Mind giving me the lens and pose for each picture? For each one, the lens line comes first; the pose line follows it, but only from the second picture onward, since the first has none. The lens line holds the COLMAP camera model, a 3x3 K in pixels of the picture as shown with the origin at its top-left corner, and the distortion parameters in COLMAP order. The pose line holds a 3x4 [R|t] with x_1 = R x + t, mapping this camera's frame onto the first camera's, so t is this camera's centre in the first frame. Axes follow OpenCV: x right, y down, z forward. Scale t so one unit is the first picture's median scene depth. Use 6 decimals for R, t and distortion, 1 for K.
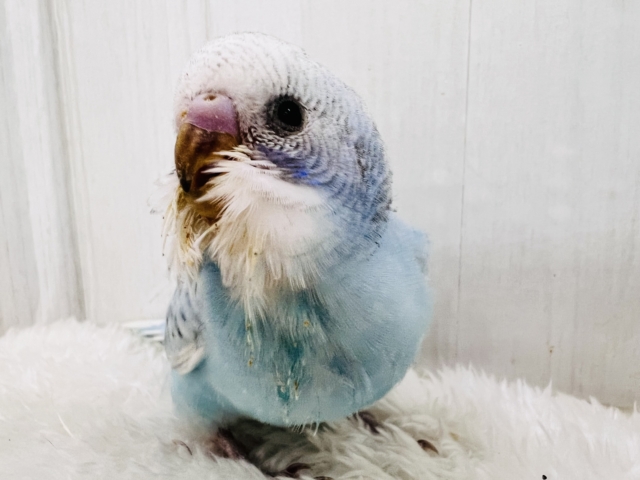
lens RADIAL K [[482.4, 0, 320.0], [0, 482.4, 240.0], [0, 0, 1]] dist [-0.002653, -0.004529]
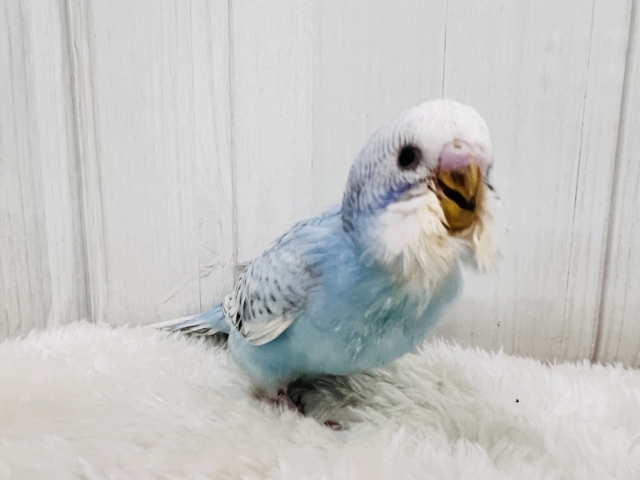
lens RADIAL K [[484.9, 0, 320.0], [0, 484.9, 240.0], [0, 0, 1]] dist [0.004645, 0.004646]
pose [[0.980658, 0.000600, 0.195729, -0.217700], [0.005577, 0.999504, -0.031010, 0.018564], [-0.195650, 0.031502, 0.980168, -0.201600]]
